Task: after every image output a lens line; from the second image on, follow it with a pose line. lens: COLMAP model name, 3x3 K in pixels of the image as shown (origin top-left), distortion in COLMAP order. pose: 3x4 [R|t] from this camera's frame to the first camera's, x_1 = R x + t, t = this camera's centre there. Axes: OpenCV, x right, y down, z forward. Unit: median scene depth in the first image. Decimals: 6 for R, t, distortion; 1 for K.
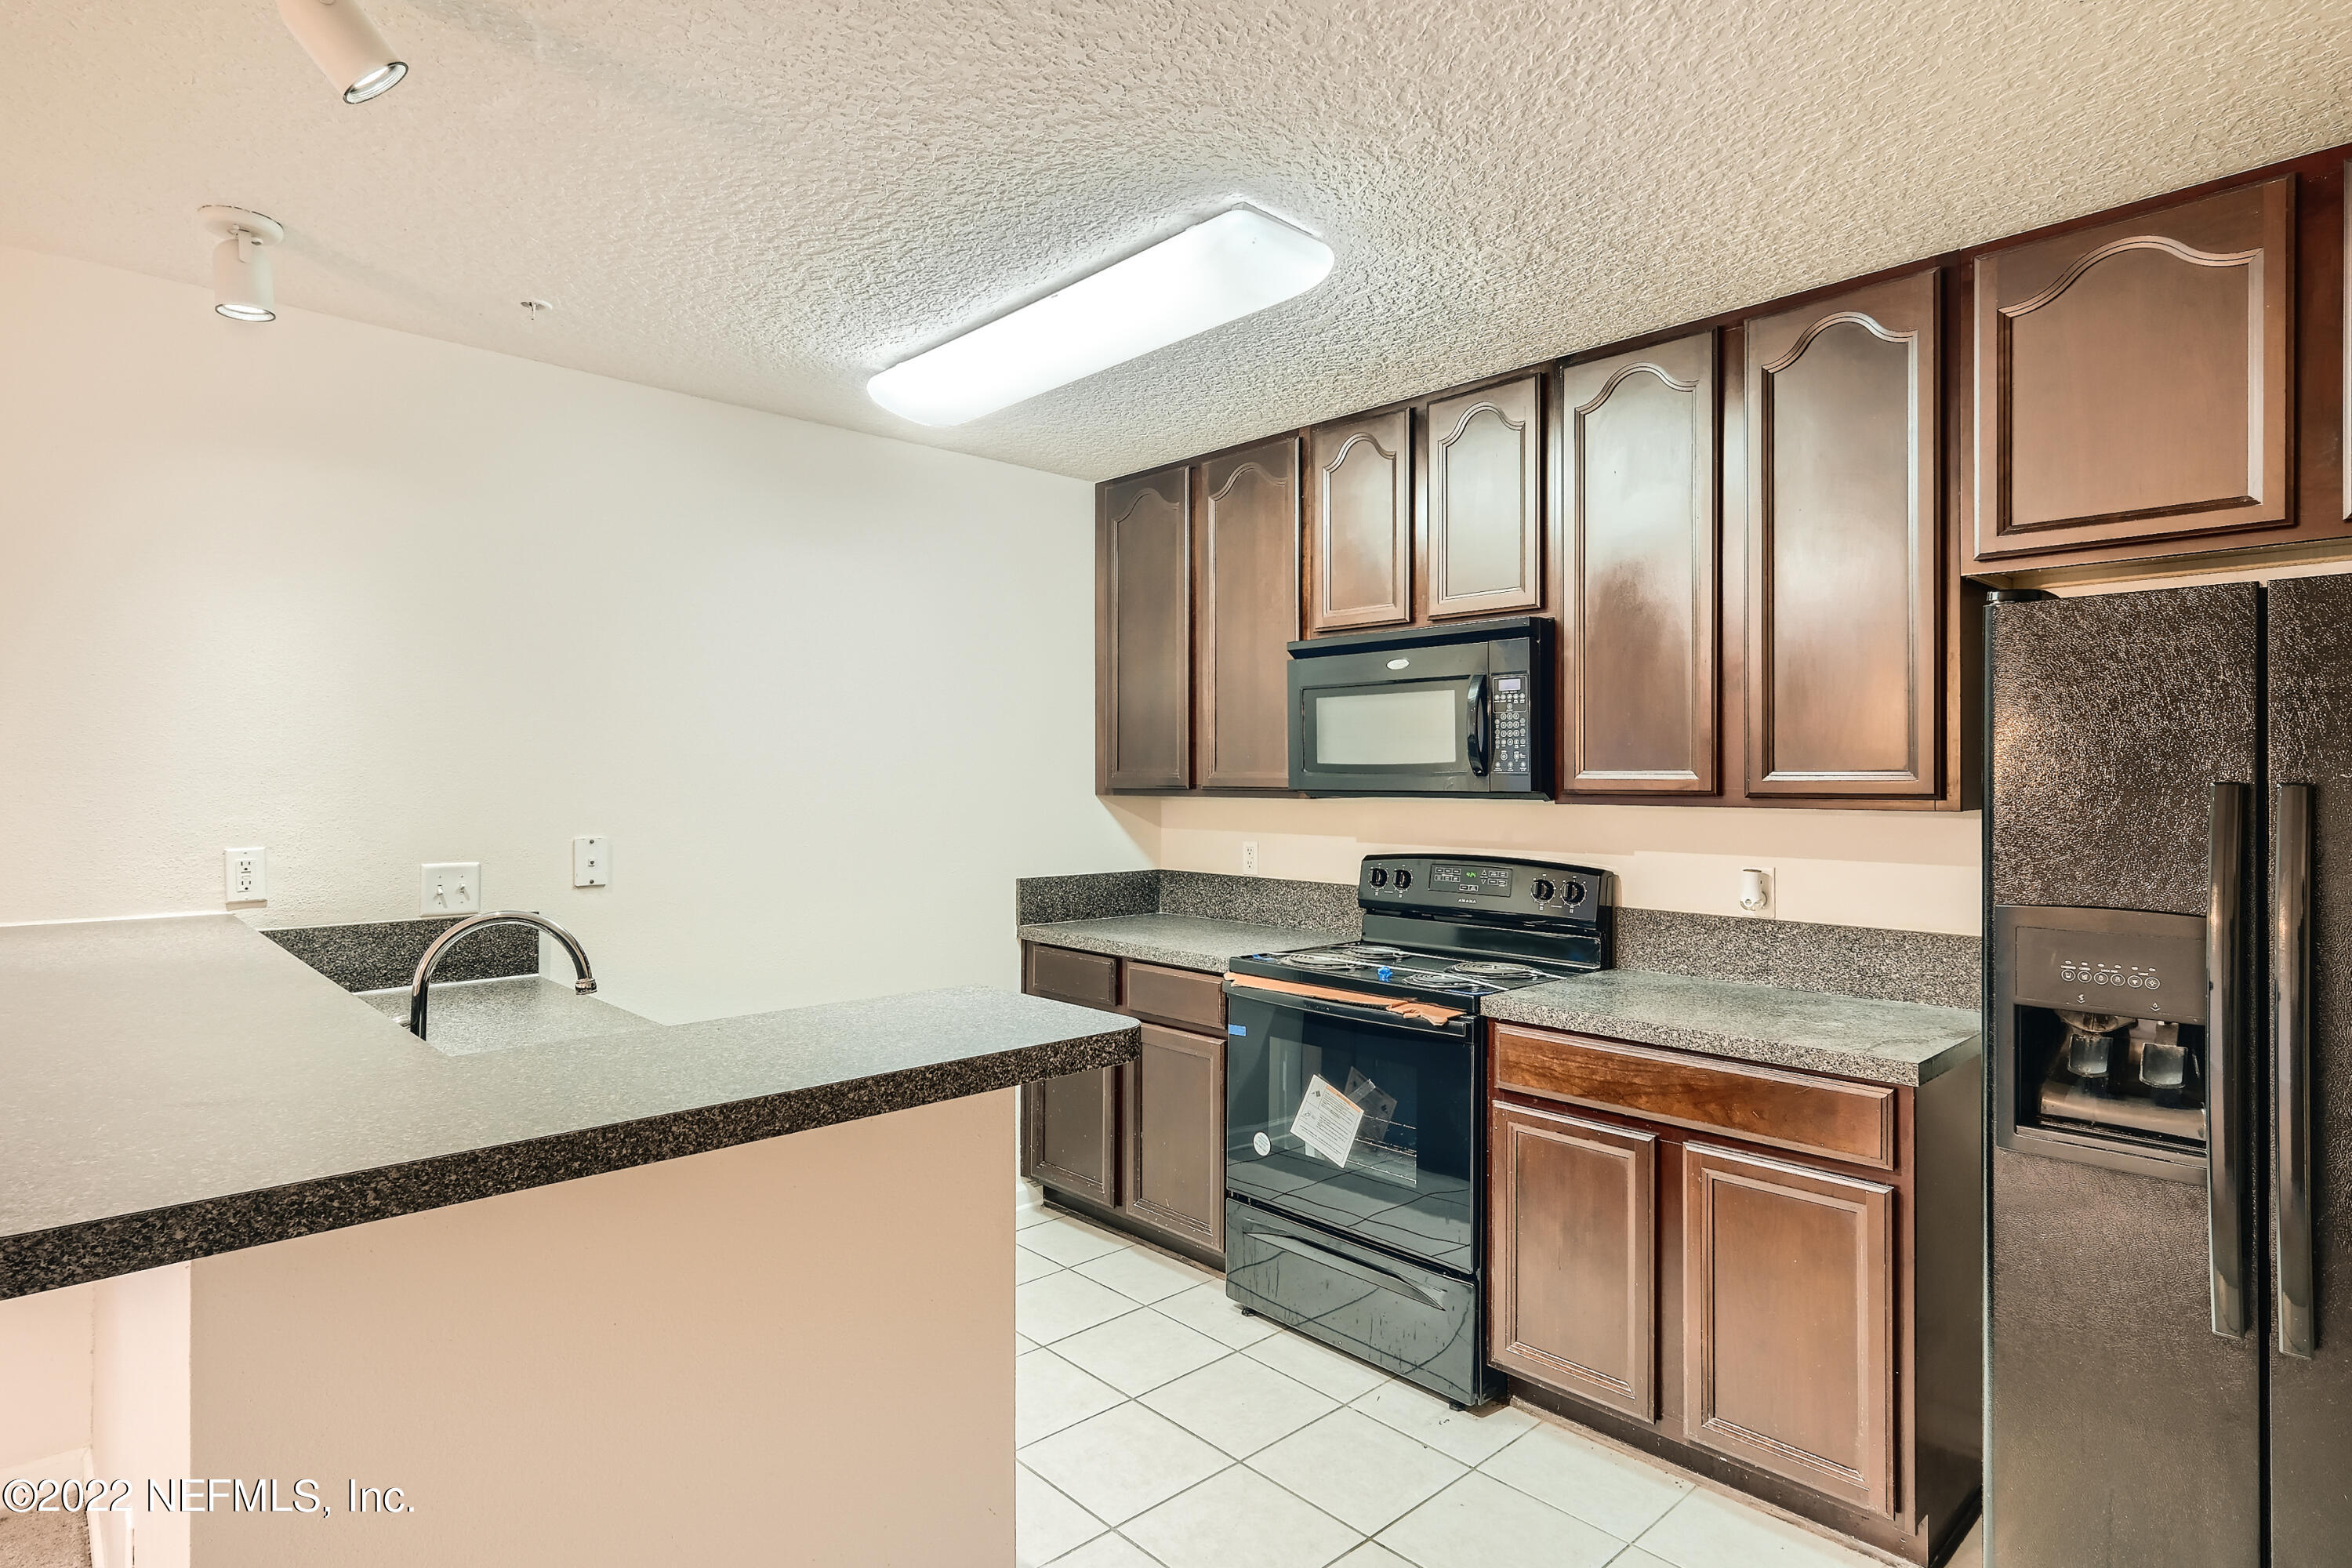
lens RADIAL K [[1229.8, 0, 1173.0], [0, 1229.8, 774.9], [0, 0, 1]] dist [0.002727, -0.000081]
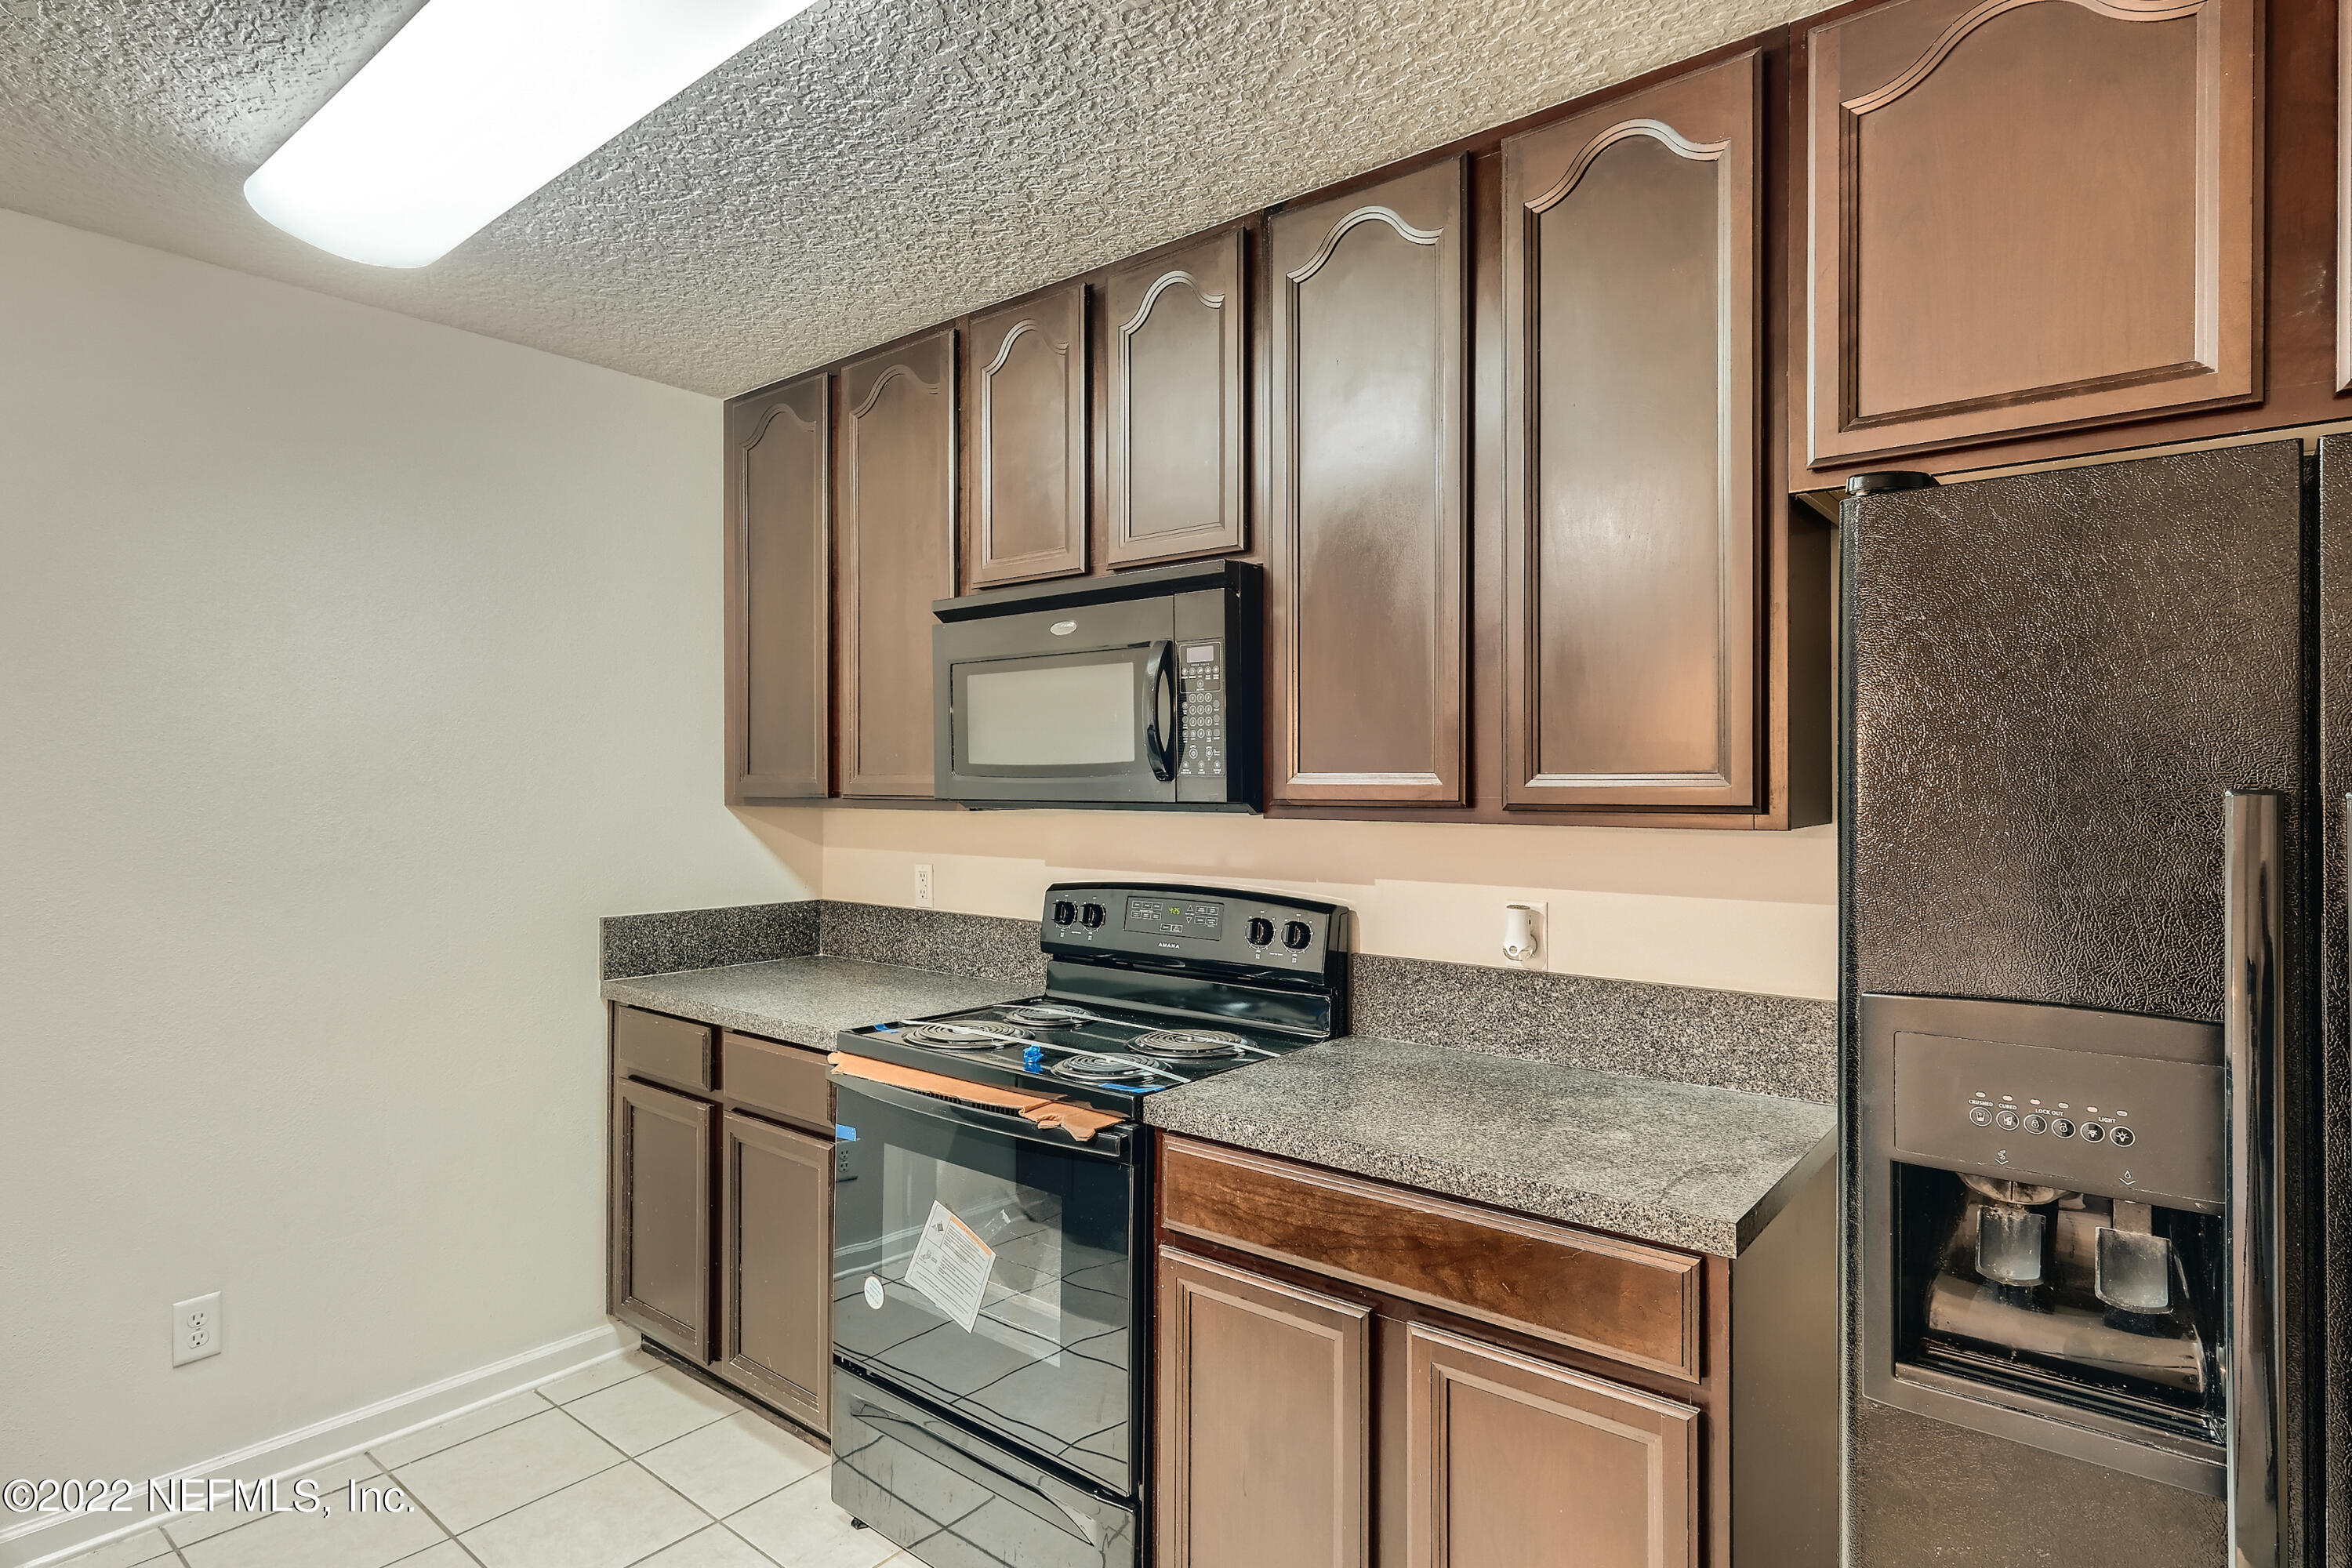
lens RADIAL K [[1220.3, 0, 1177.5], [0, 1220.3, 783.3], [0, 0, 1]] dist [0.004839, -0.000388]
pose [[0.990996, -0.001471, 0.133884, 0.171981], [0.001059, 0.999994, 0.003153, 0.000279], [-0.133888, -0.002983, 0.990992, 0.303392]]
